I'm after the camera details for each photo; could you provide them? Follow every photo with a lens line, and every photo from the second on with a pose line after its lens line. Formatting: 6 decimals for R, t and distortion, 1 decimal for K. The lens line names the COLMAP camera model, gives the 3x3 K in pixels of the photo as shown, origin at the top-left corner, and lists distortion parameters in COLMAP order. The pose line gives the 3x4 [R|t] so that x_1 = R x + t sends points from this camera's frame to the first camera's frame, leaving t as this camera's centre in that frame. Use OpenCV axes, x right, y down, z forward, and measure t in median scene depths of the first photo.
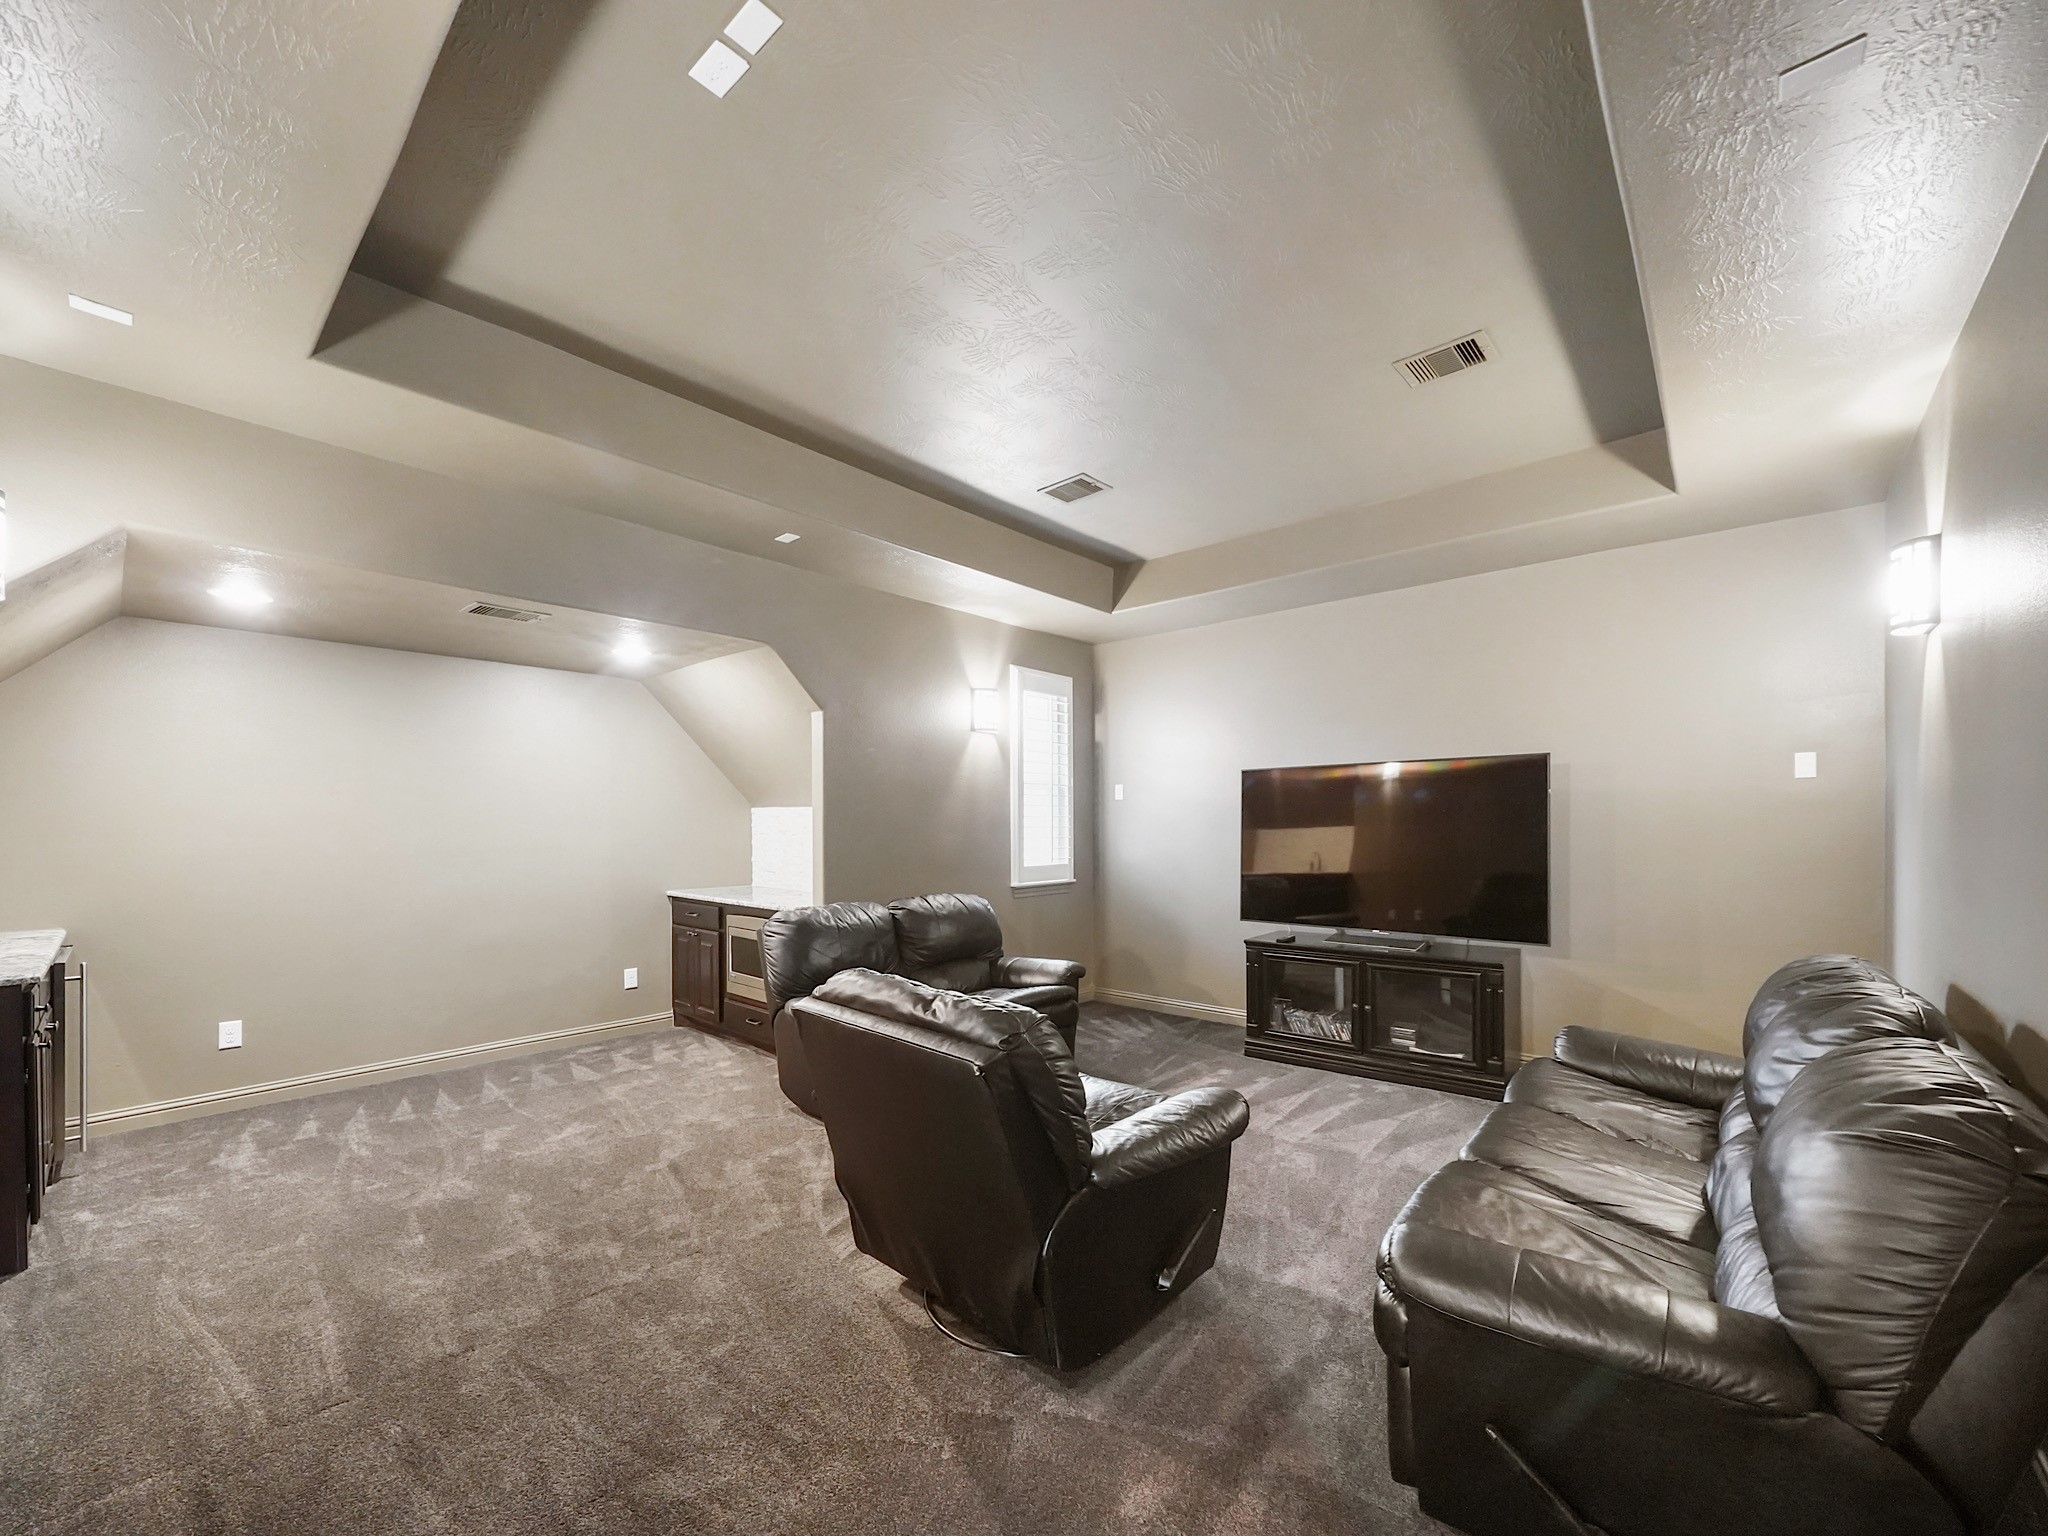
lens RADIAL K [[817.6, 0, 1015.7], [0, 817.6, 802.1], [0, 0, 1]] dist [-0.009599, 0.000173]
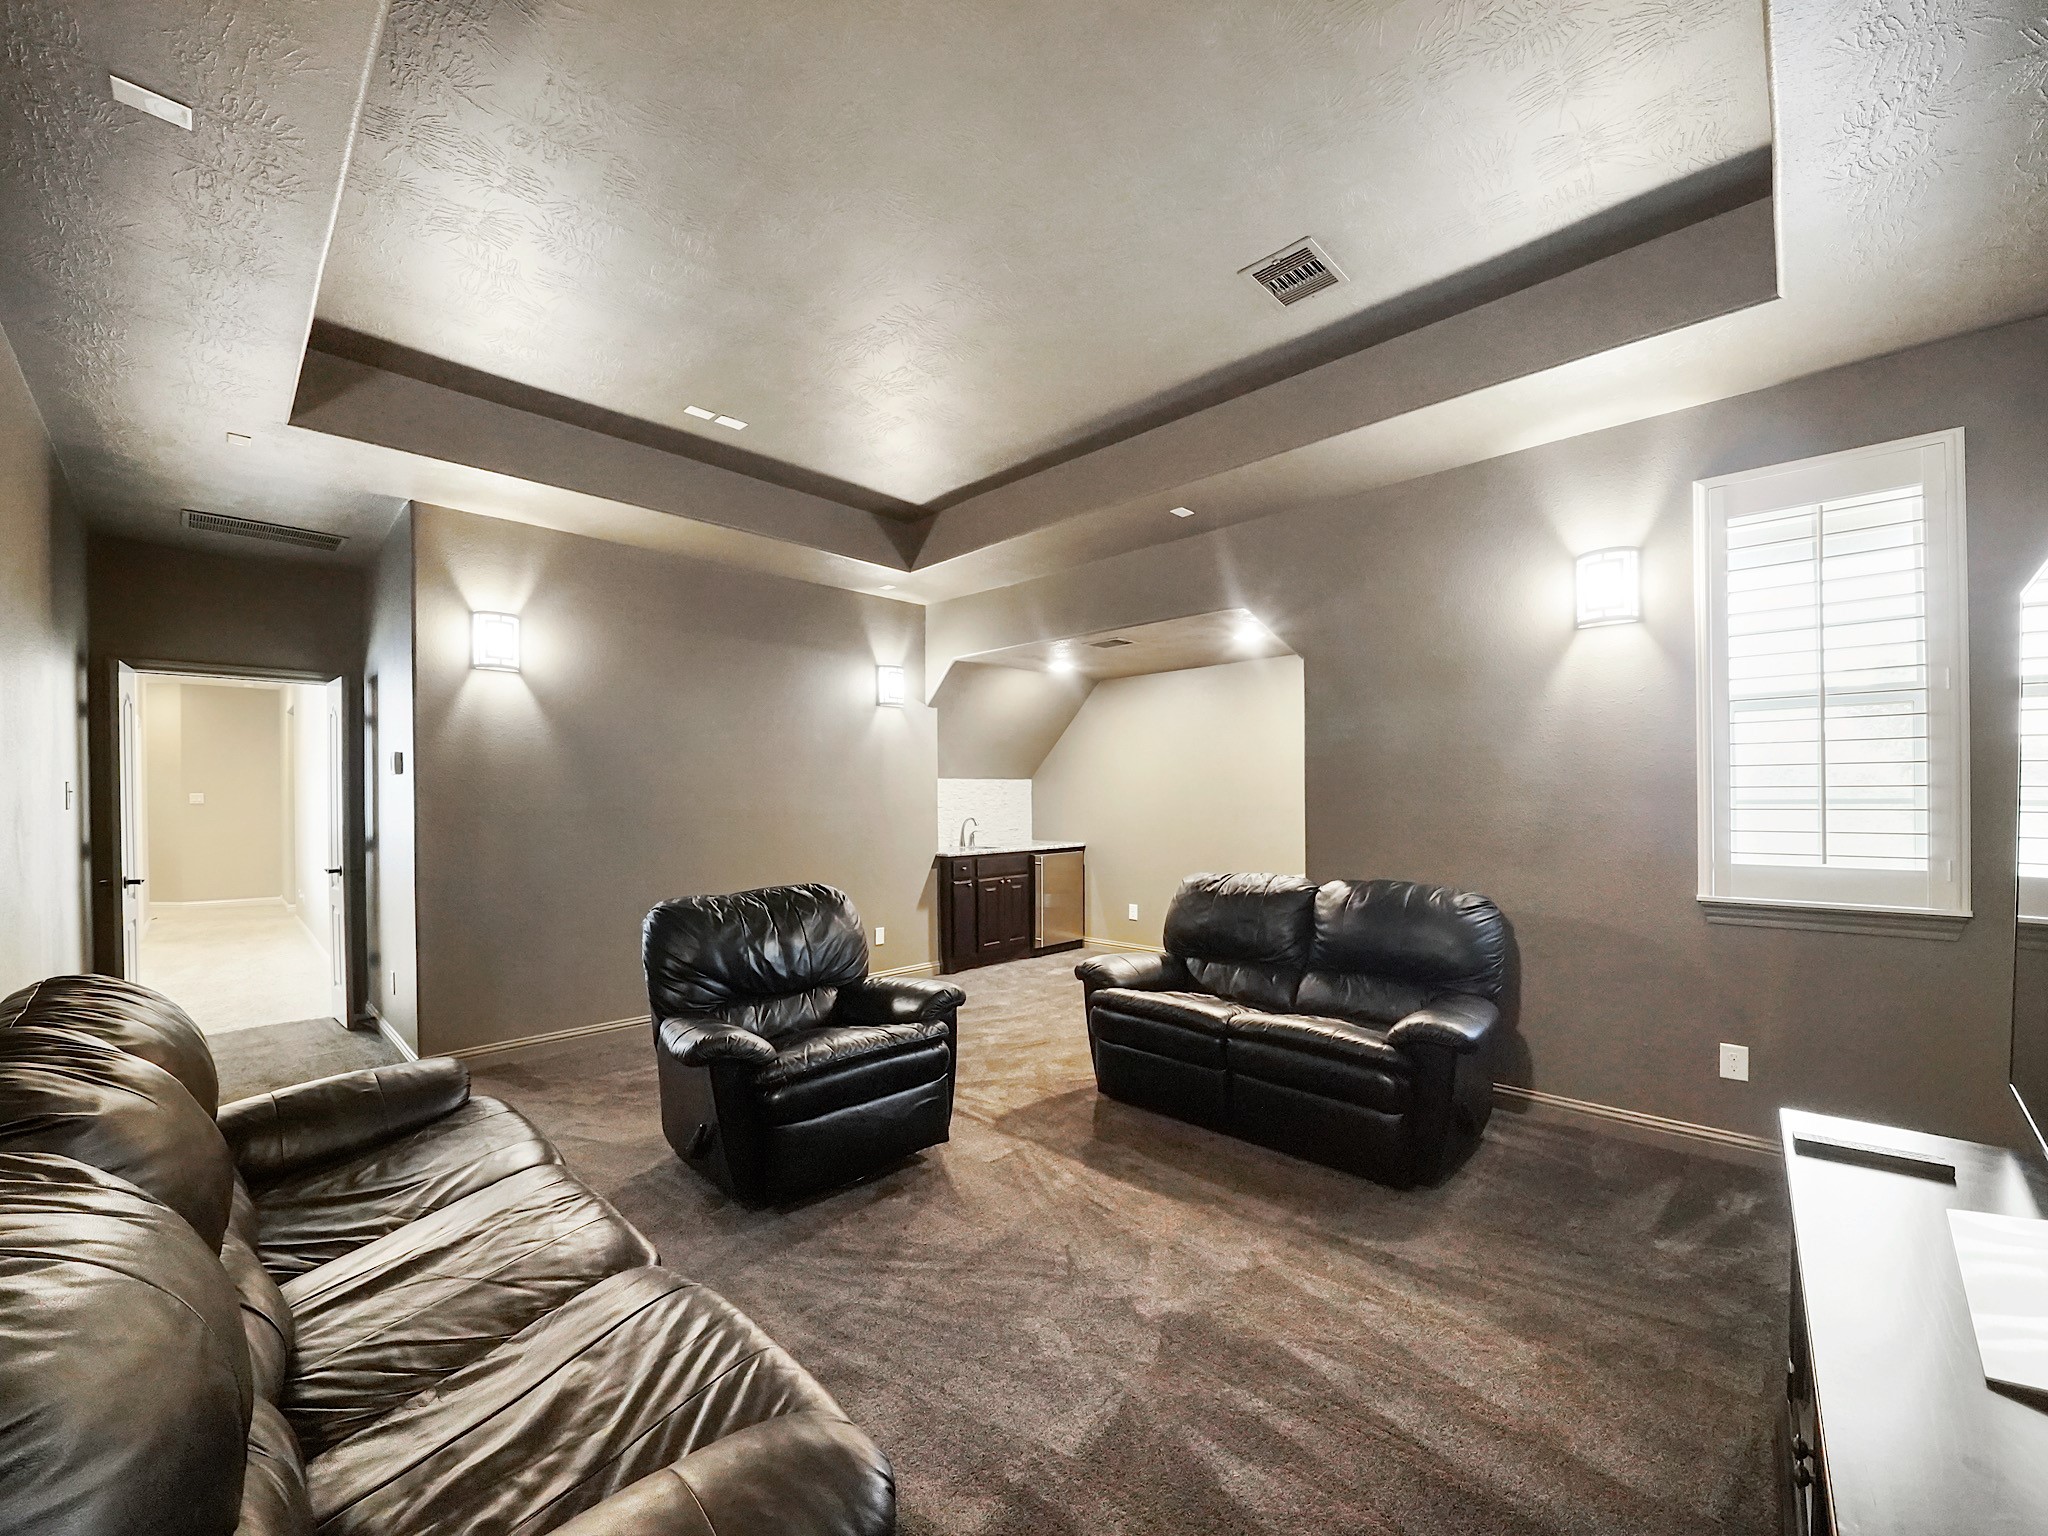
lens RADIAL K [[817.6, 0, 1015.7], [0, 817.6, 802.1], [0, 0, 1]] dist [-0.009599, 0.000173]
pose [[-0.050910, 0.007306, -0.998677, 0.559392], [0.028469, 0.999577, 0.005862, 0.024394], [0.998297, -0.028133, -0.051097, 0.599721]]
